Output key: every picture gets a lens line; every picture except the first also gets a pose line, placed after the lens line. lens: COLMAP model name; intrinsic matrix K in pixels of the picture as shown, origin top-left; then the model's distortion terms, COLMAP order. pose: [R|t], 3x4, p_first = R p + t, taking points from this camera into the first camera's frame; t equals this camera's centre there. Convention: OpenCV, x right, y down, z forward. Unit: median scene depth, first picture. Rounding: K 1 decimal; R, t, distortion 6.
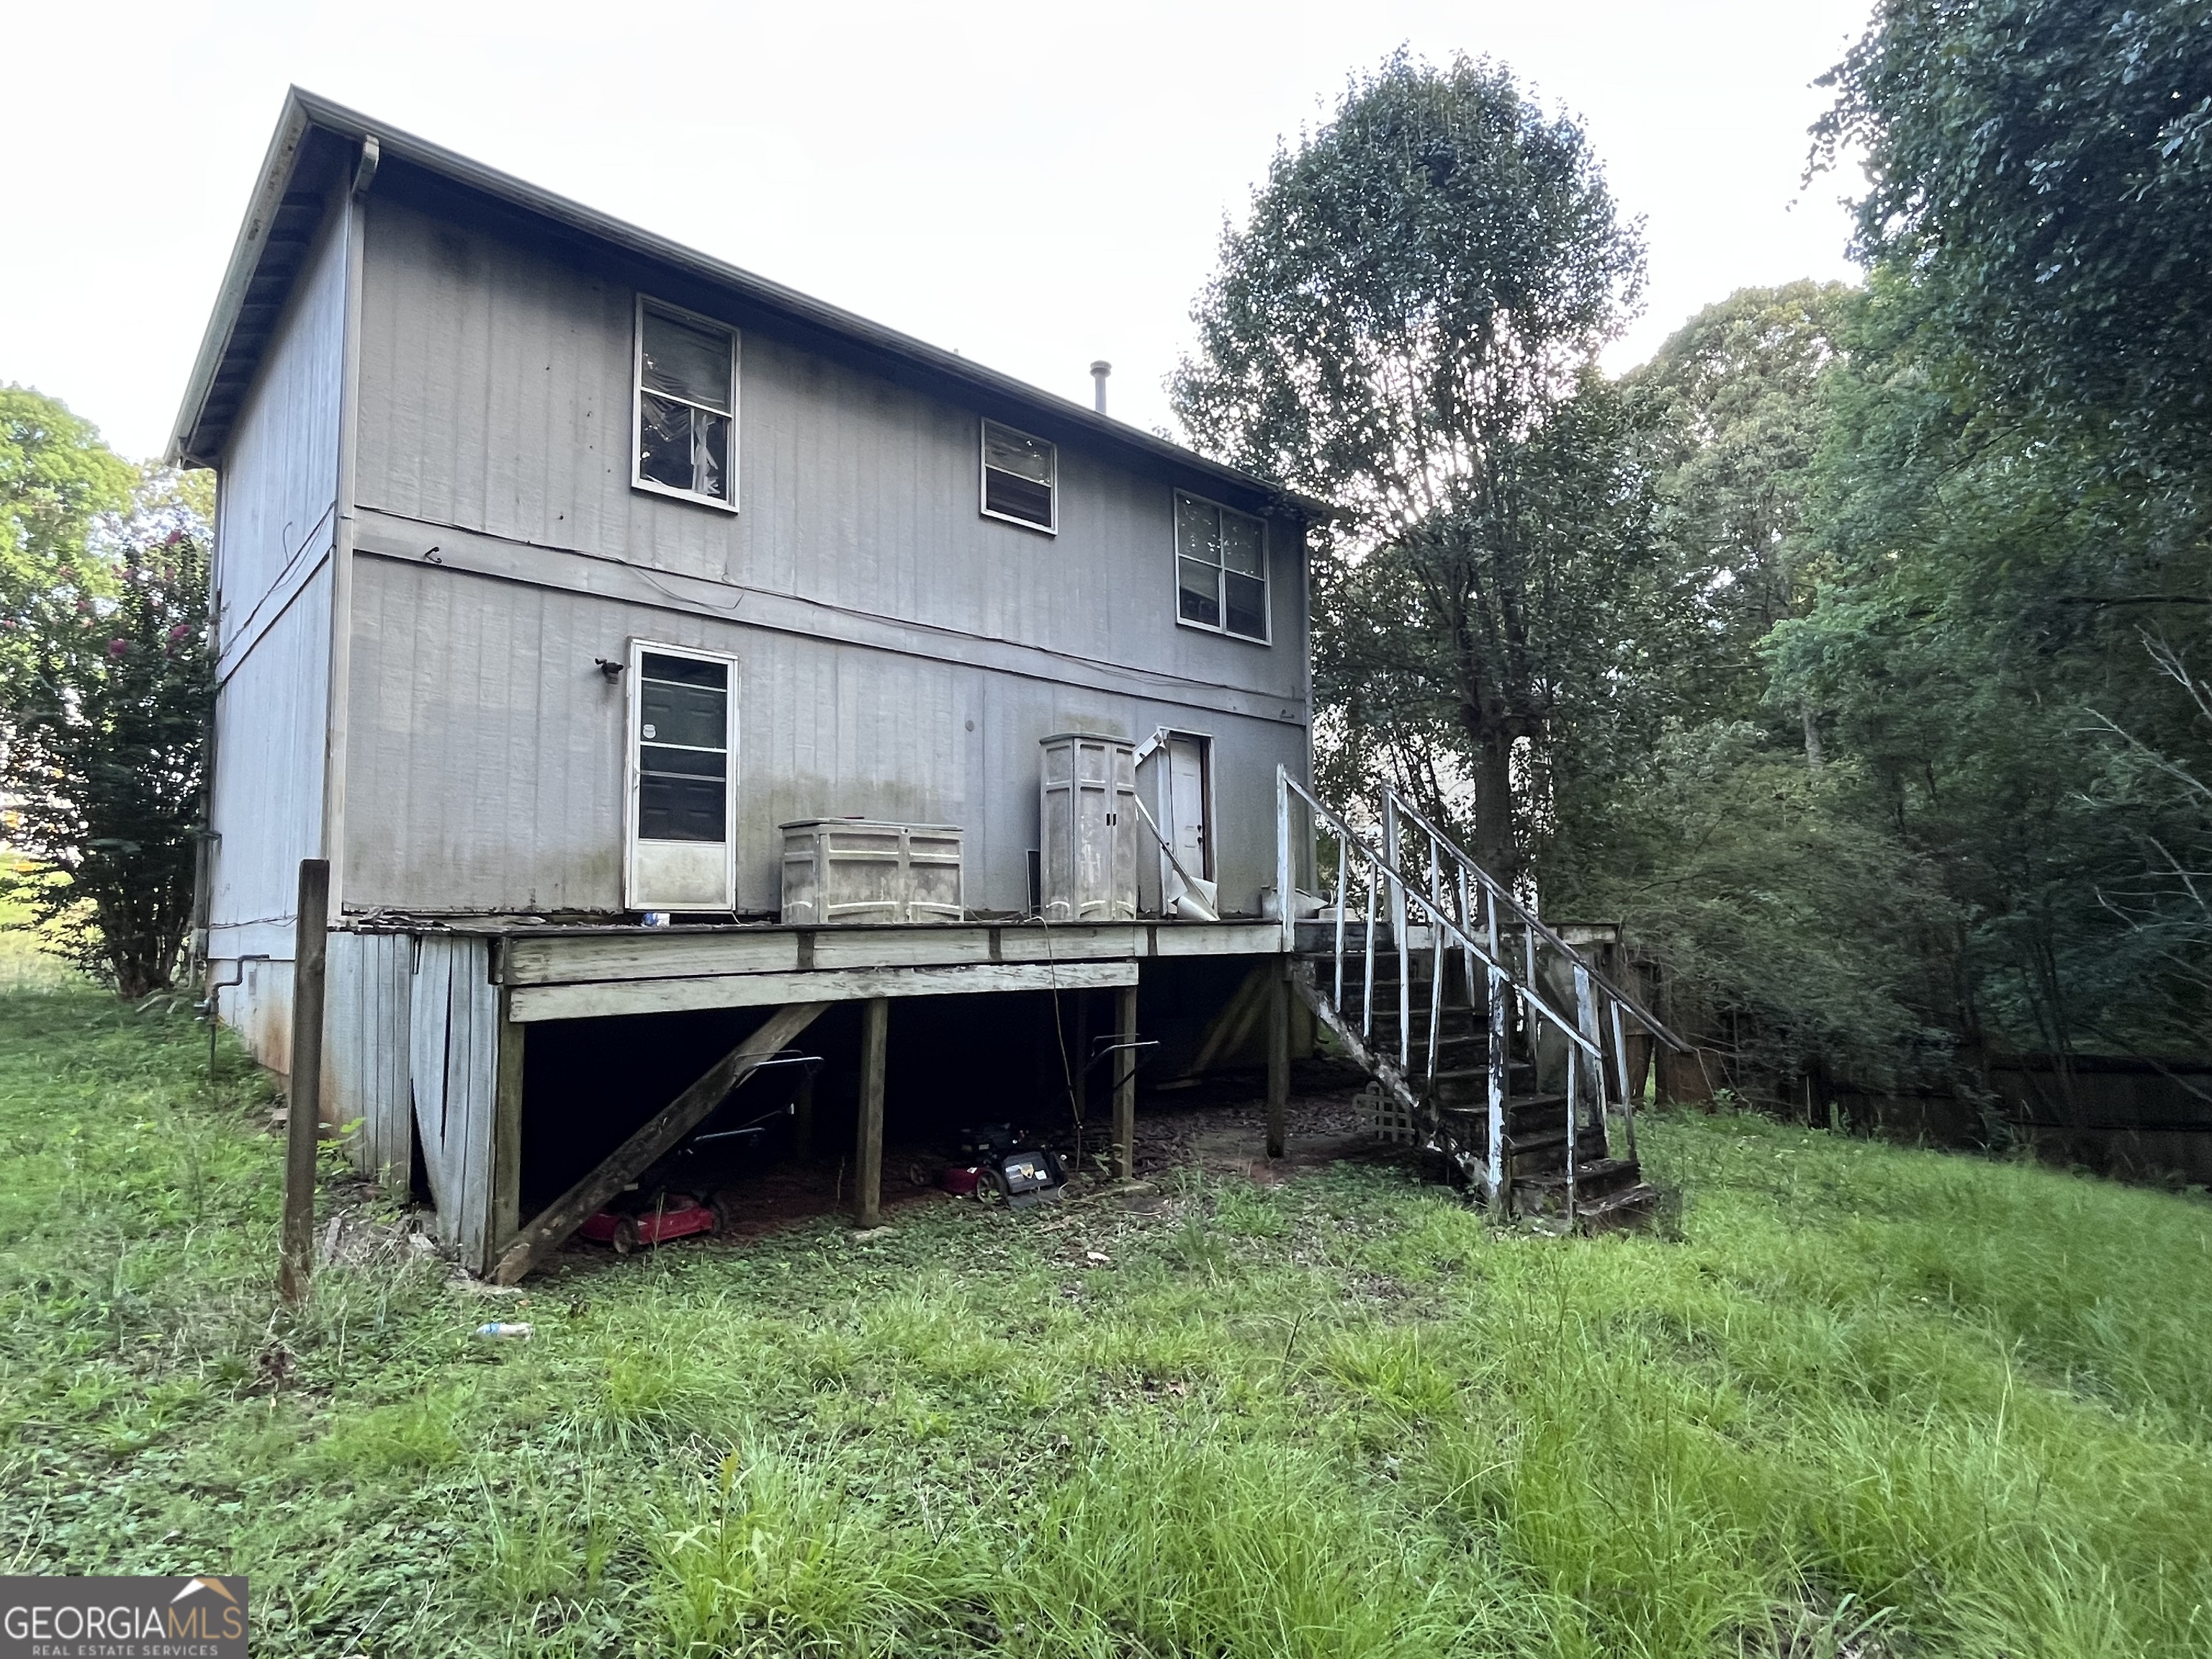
lens RADIAL K [[1179.6, 0, 1102.0], [0, 1179.6, 845.2], [0, 0, 1]] dist [-0.004512, 0.001318]
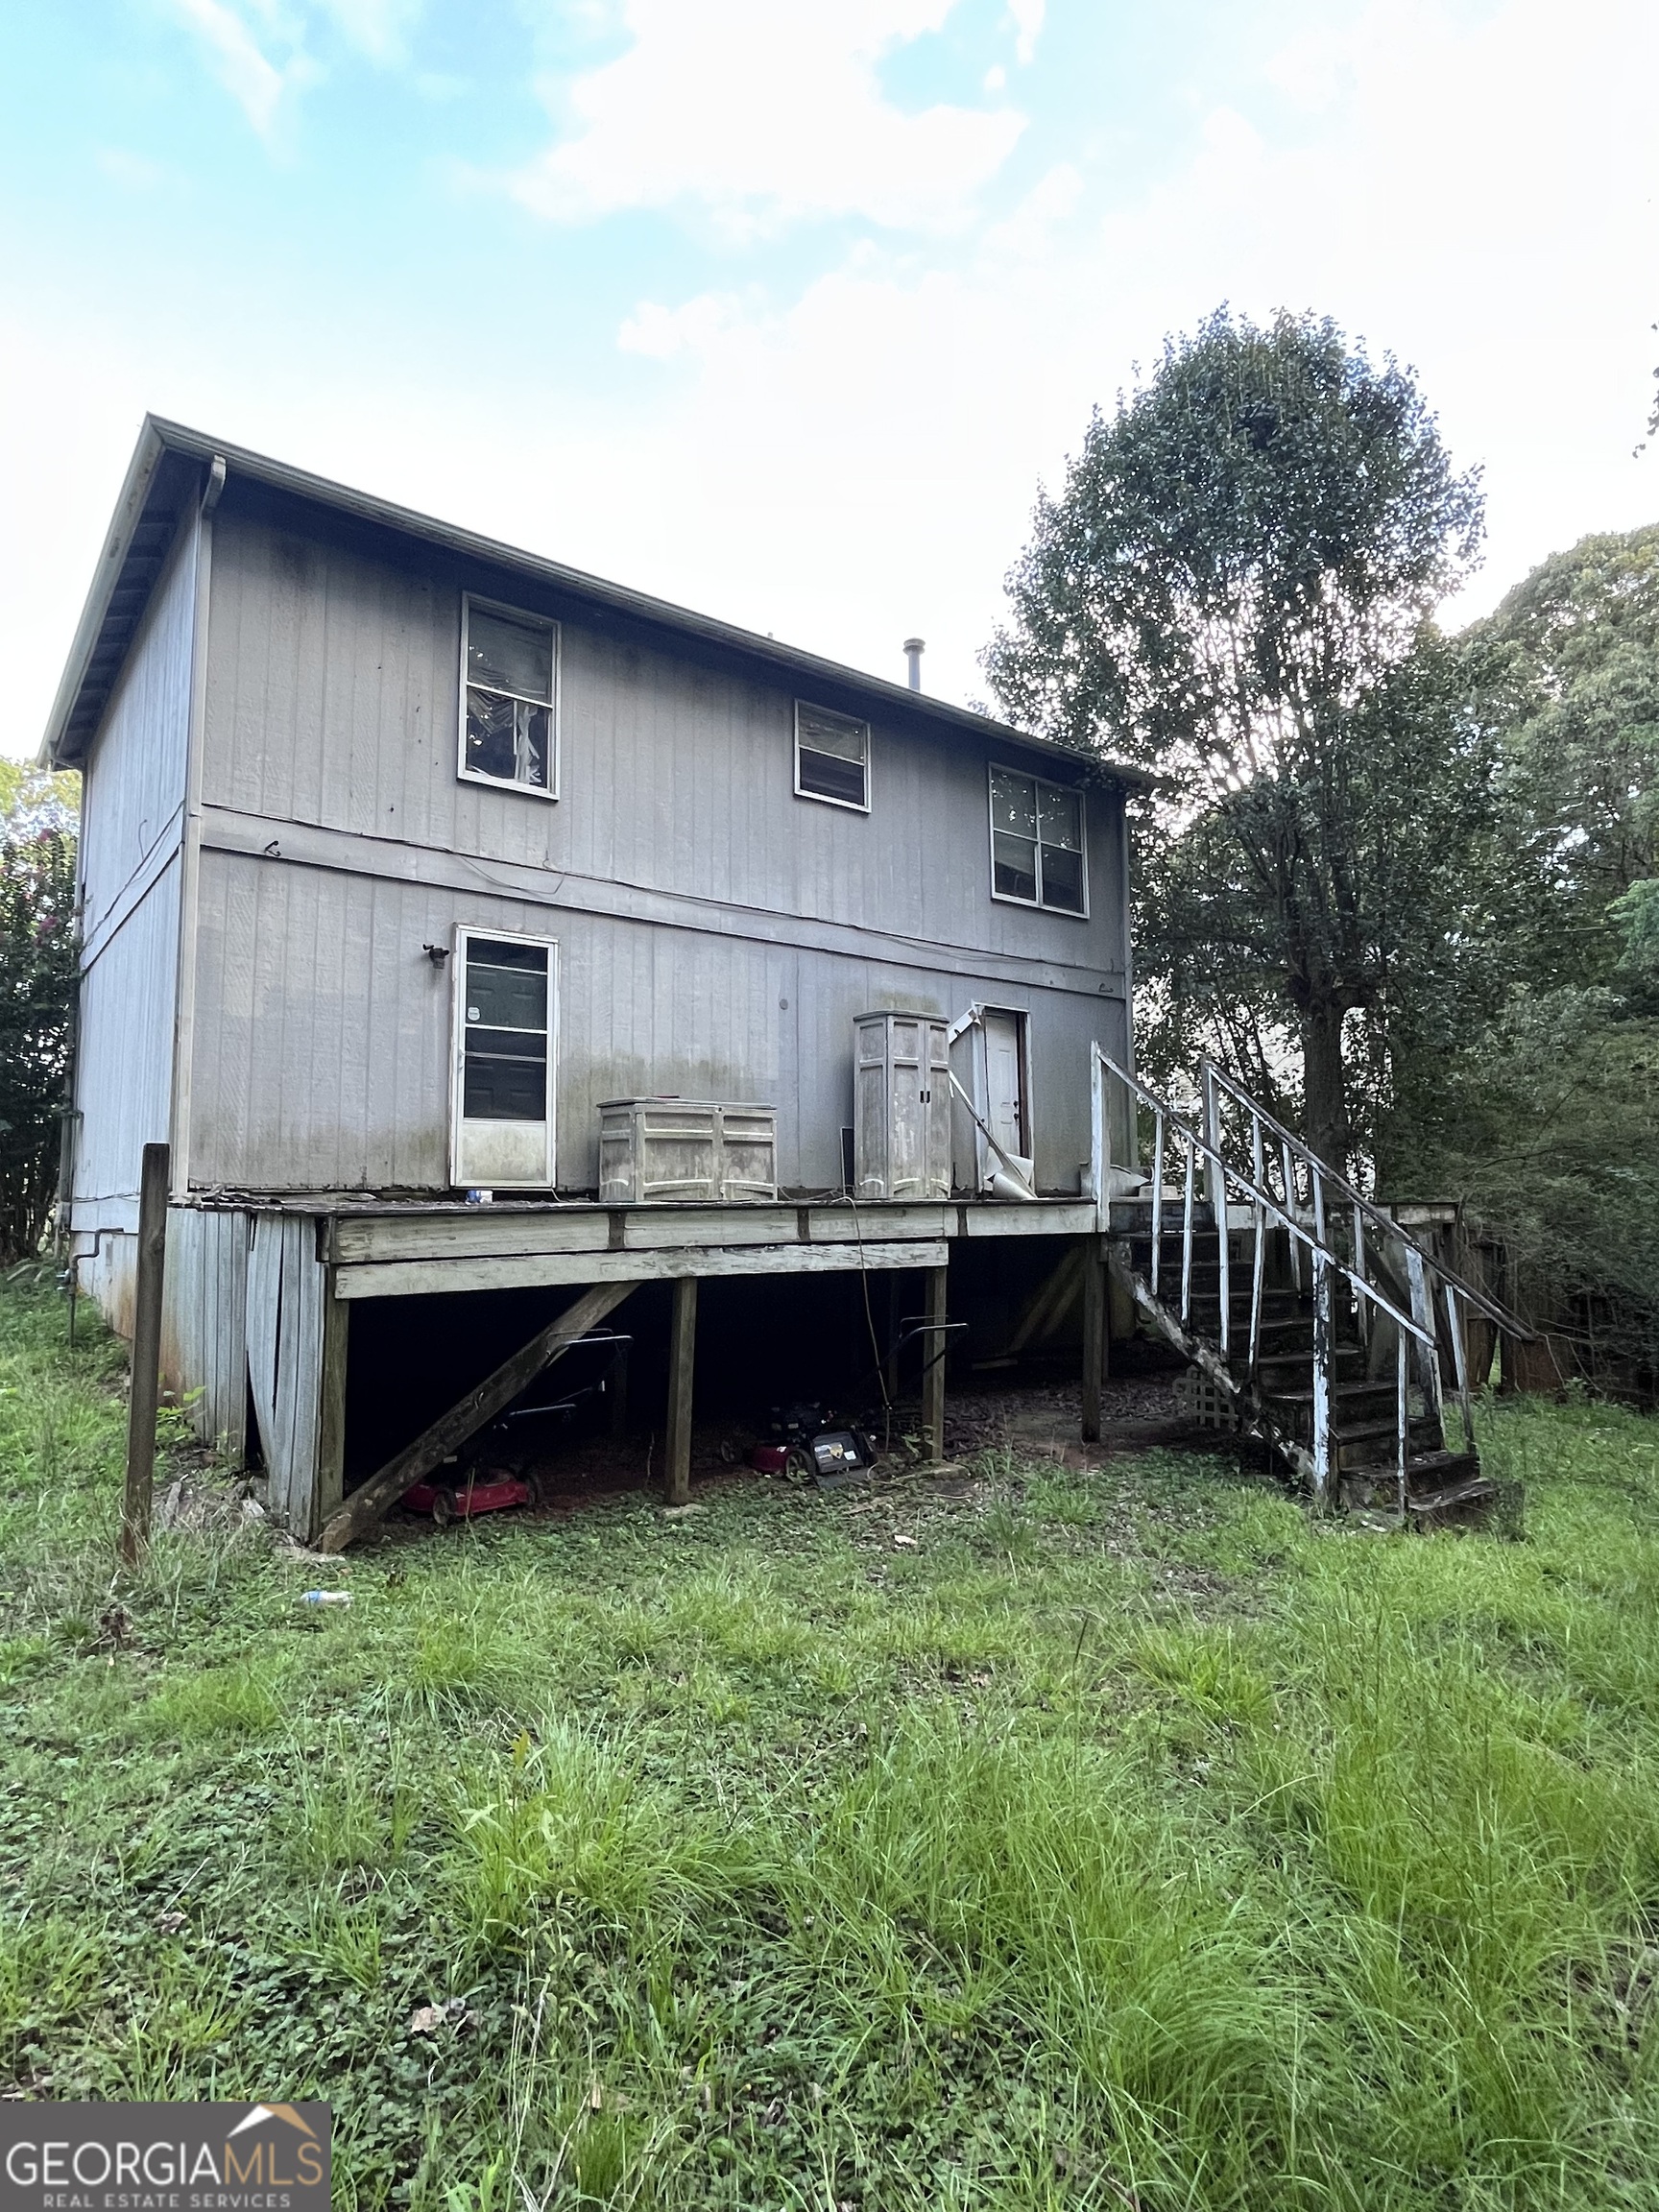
lens RADIAL K [[1179.6, 0, 819.1], [0, 1179.6, 1102.3], [0, 0, 1]] dist [-0.004512, 0.001318]
pose [[0.996171, -0.003100, -0.087374, 0.007522], [0.001907, 0.999904, -0.013729, -0.004220], [0.087409, 0.013510, 0.996081, -0.000905]]
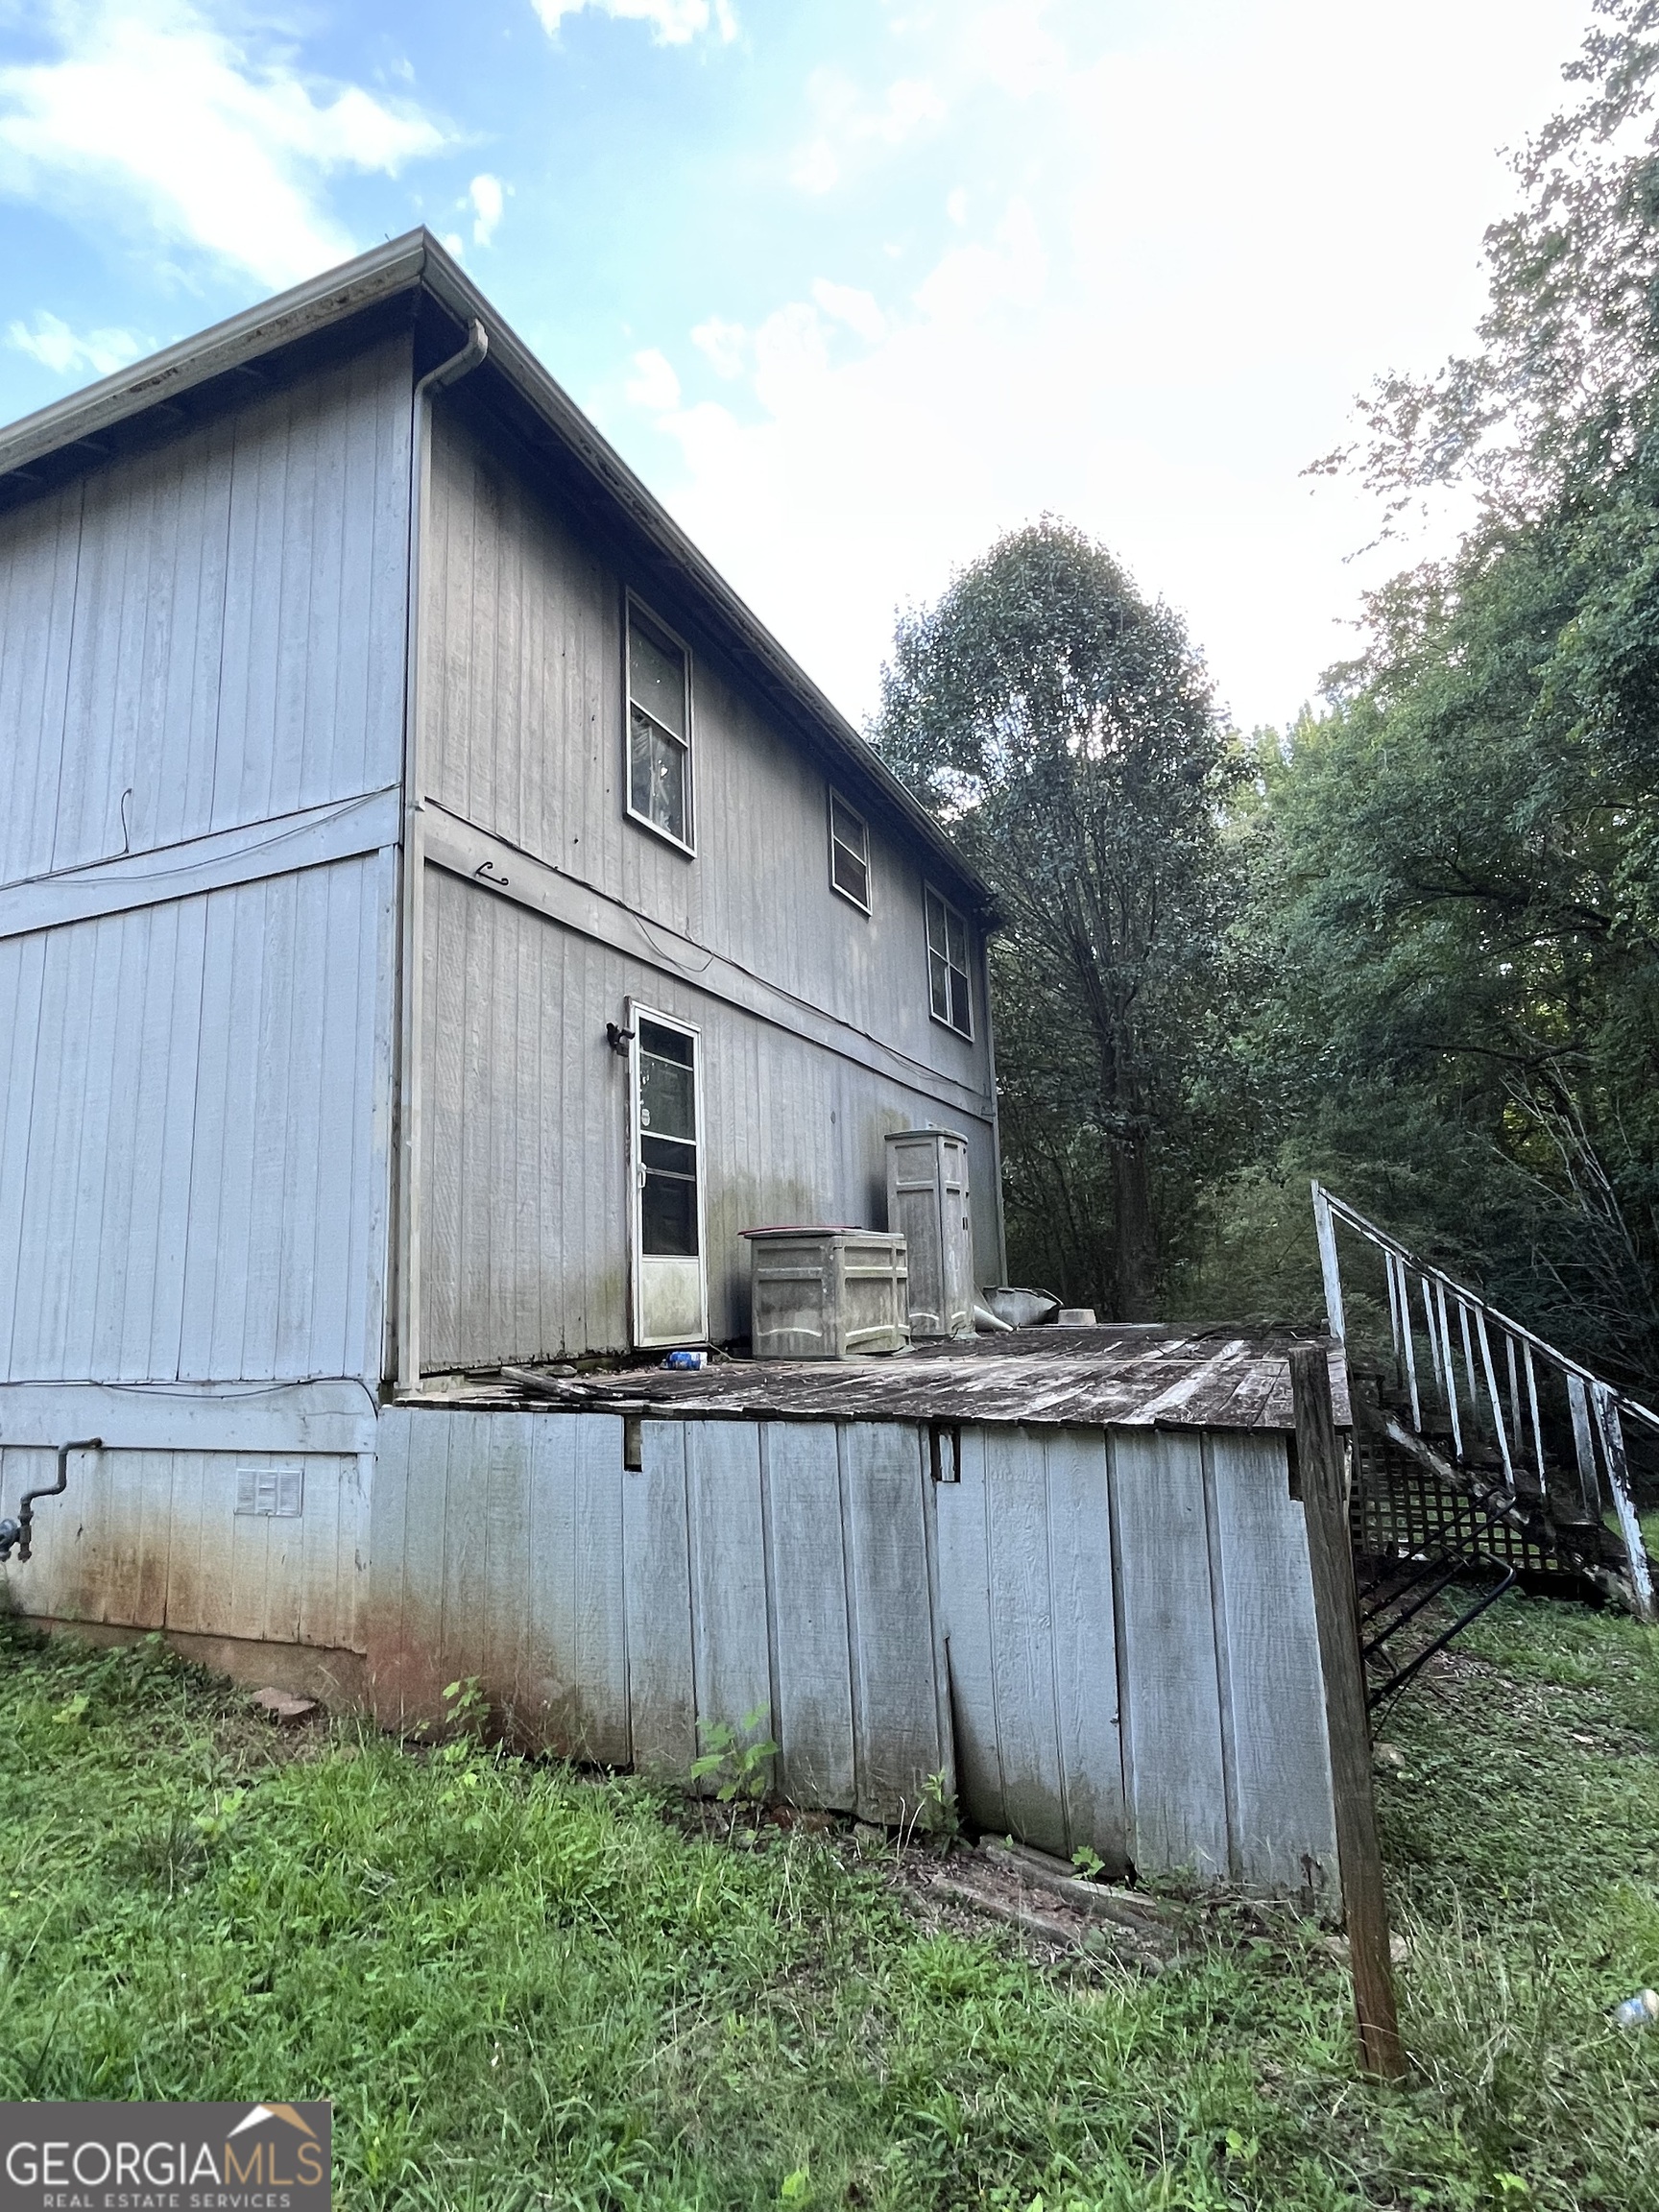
lens RADIAL K [[1179.6, 0, 823.8], [0, 1179.6, 1103.2], [0, 0, 1]] dist [-0.004512, 0.001318]
pose [[0.917192, 0.047606, 0.395592, -0.598767], [-0.008573, 0.994965, -0.099859, -0.028265], [-0.398354, 0.088198, 0.912981, 0.233417]]
